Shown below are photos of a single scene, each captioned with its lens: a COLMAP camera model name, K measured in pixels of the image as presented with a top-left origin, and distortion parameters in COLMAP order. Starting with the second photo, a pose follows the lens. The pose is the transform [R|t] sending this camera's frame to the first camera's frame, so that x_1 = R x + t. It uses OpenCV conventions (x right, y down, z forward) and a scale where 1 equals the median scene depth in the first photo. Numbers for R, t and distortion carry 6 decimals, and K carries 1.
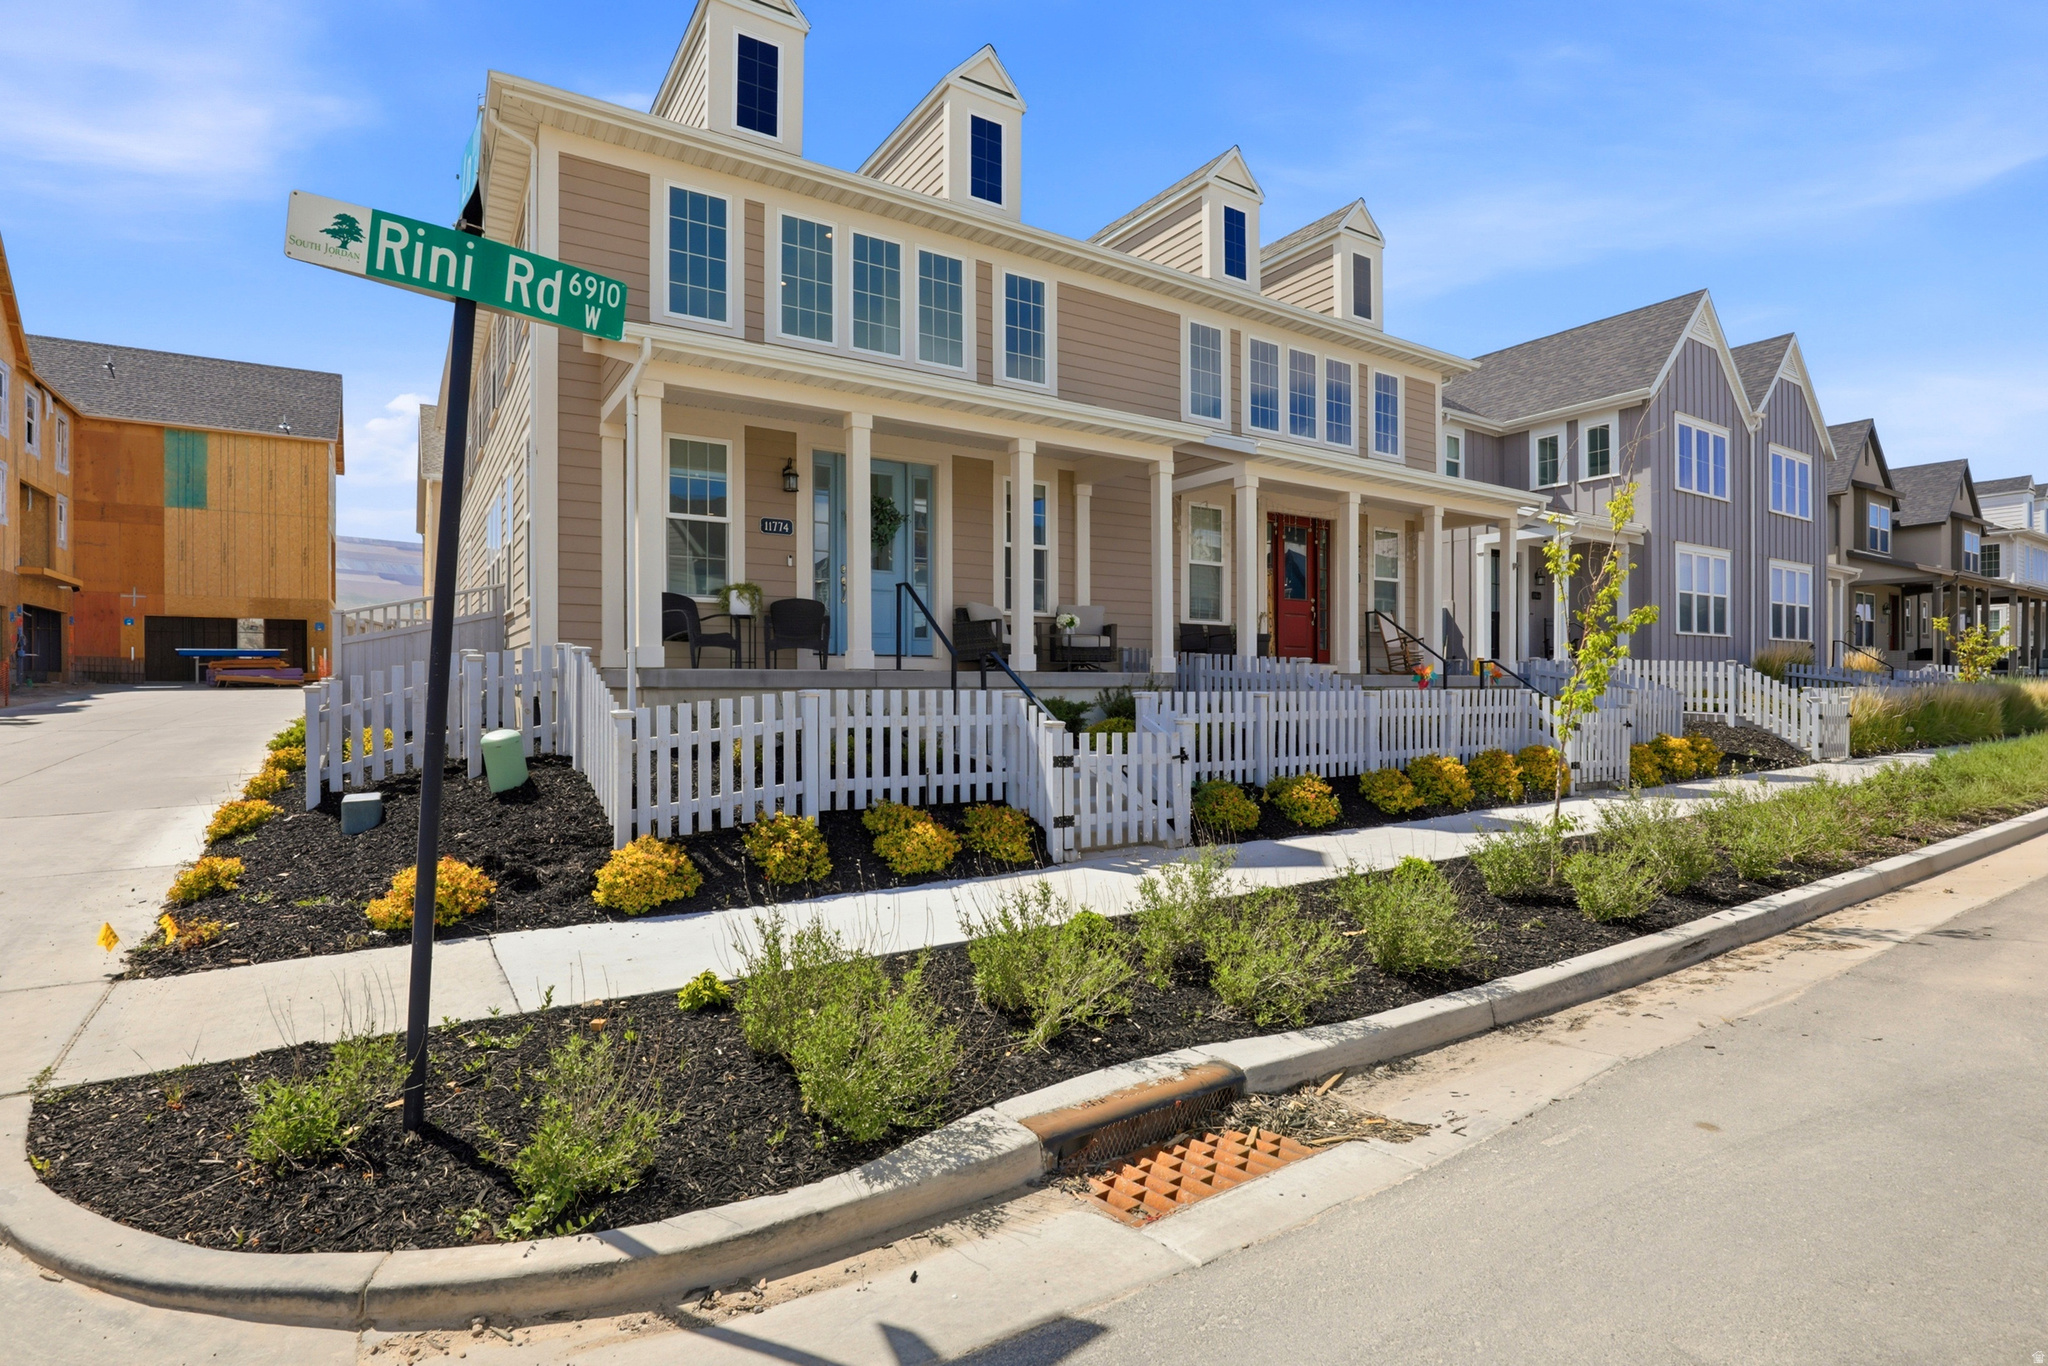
lens RADIAL K [[1008.0, 0, 1032.5], [0, 1008.0, 629.6], [0, 0, 1]] dist [-0.002776, -0.000855]
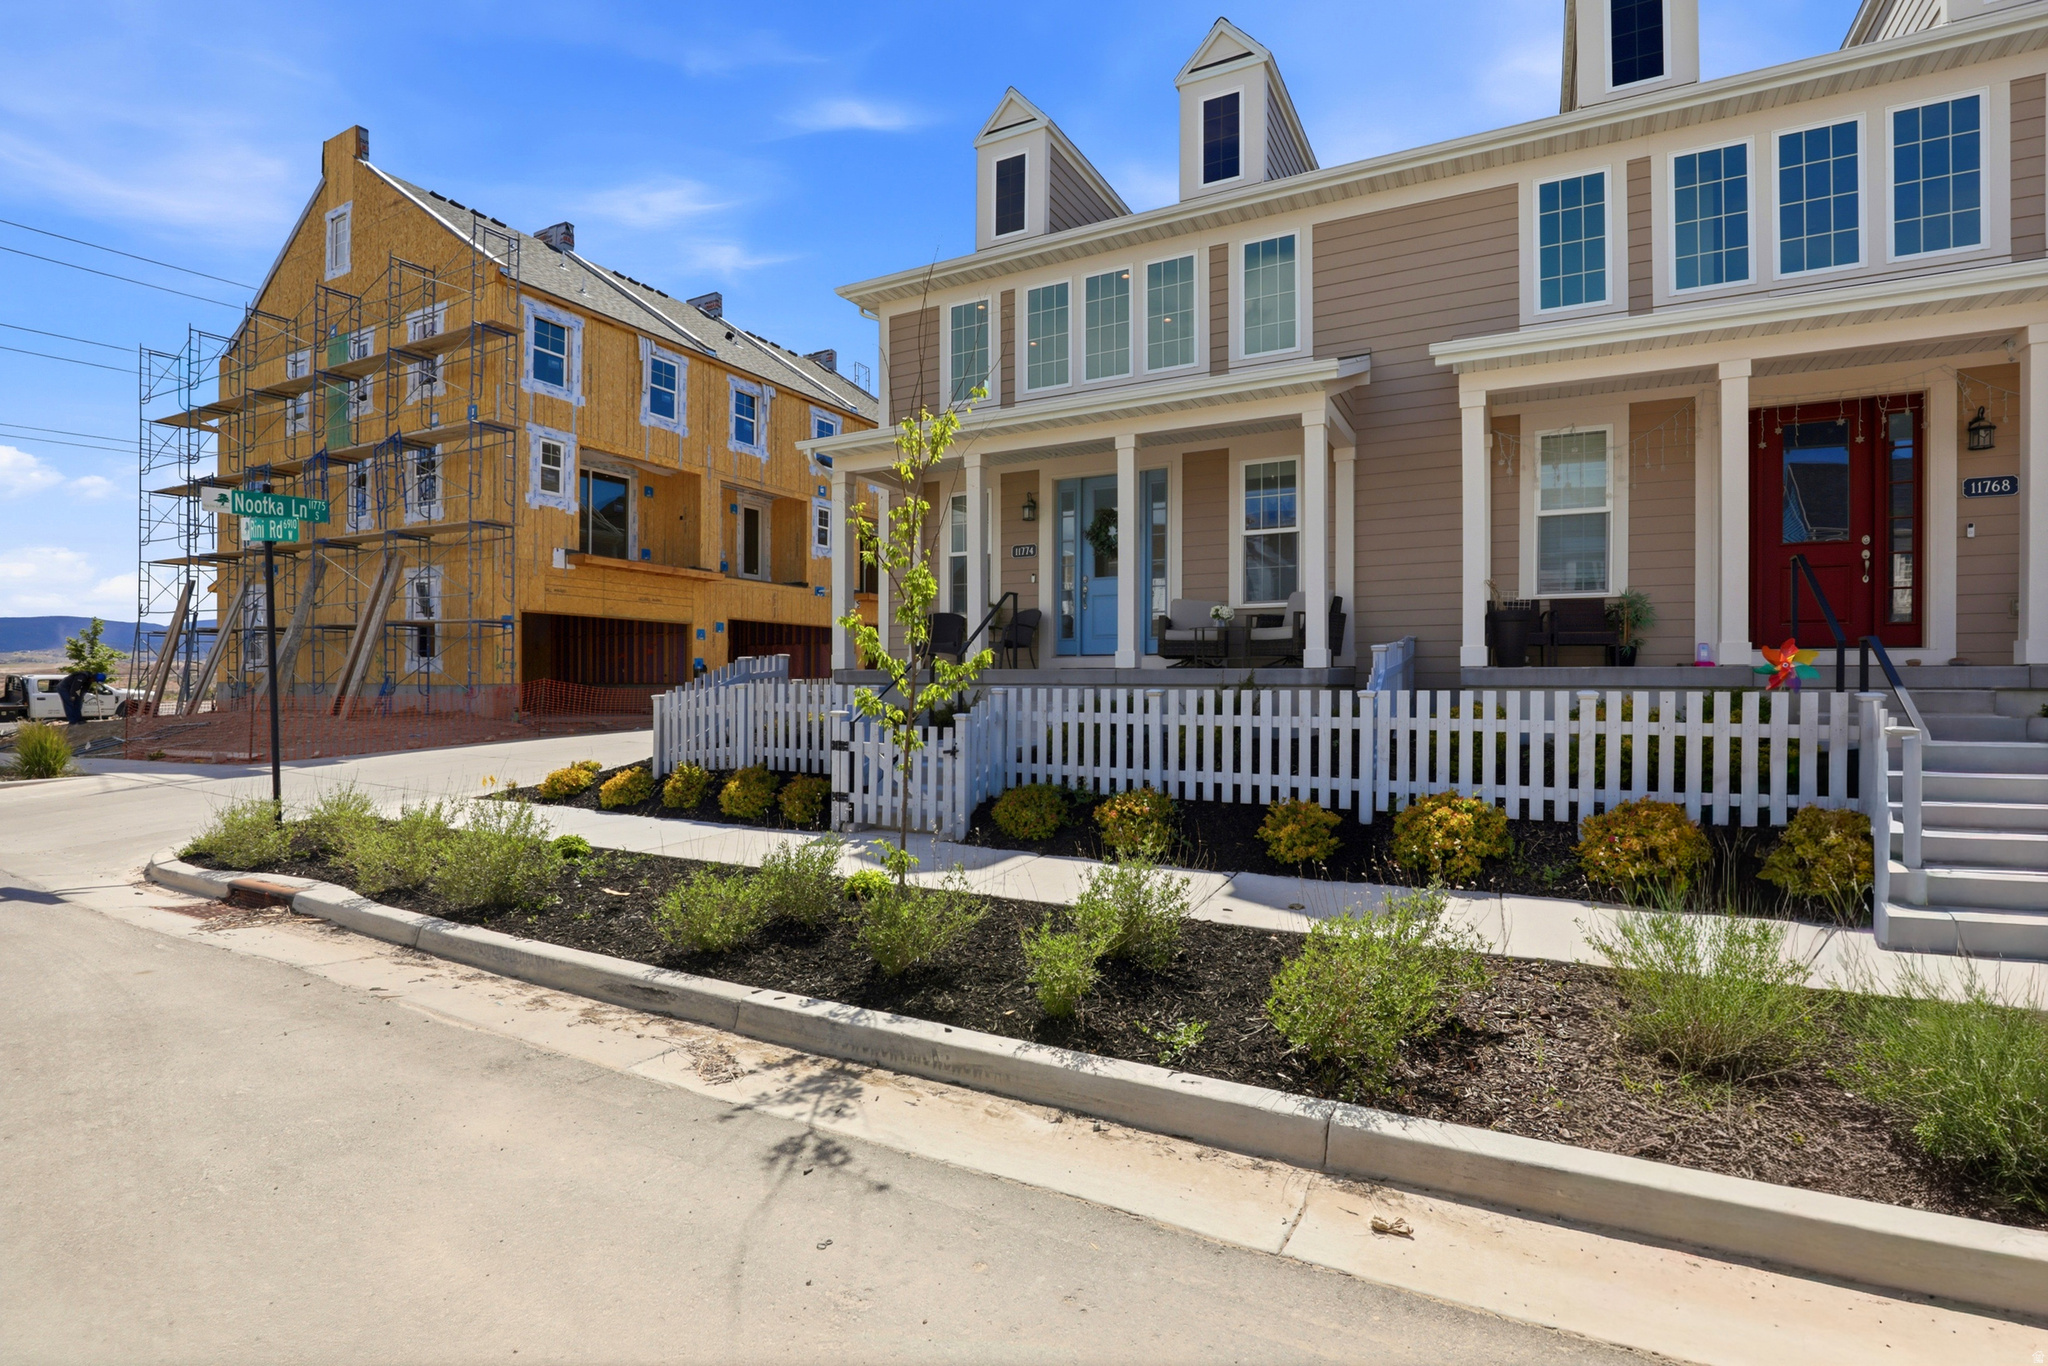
lens RADIAL K [[928.5, 0, 1024.0], [0, 928.5, 683.0], [0, 0, 1]] dist [-0.064912, 0.017459]
pose [[0.488447, 0.000248, -0.872594, 0.656192], [0.043858, 0.998729, 0.024835, 0.024937], [0.871491, -0.050401, 0.487815, 0.409418]]
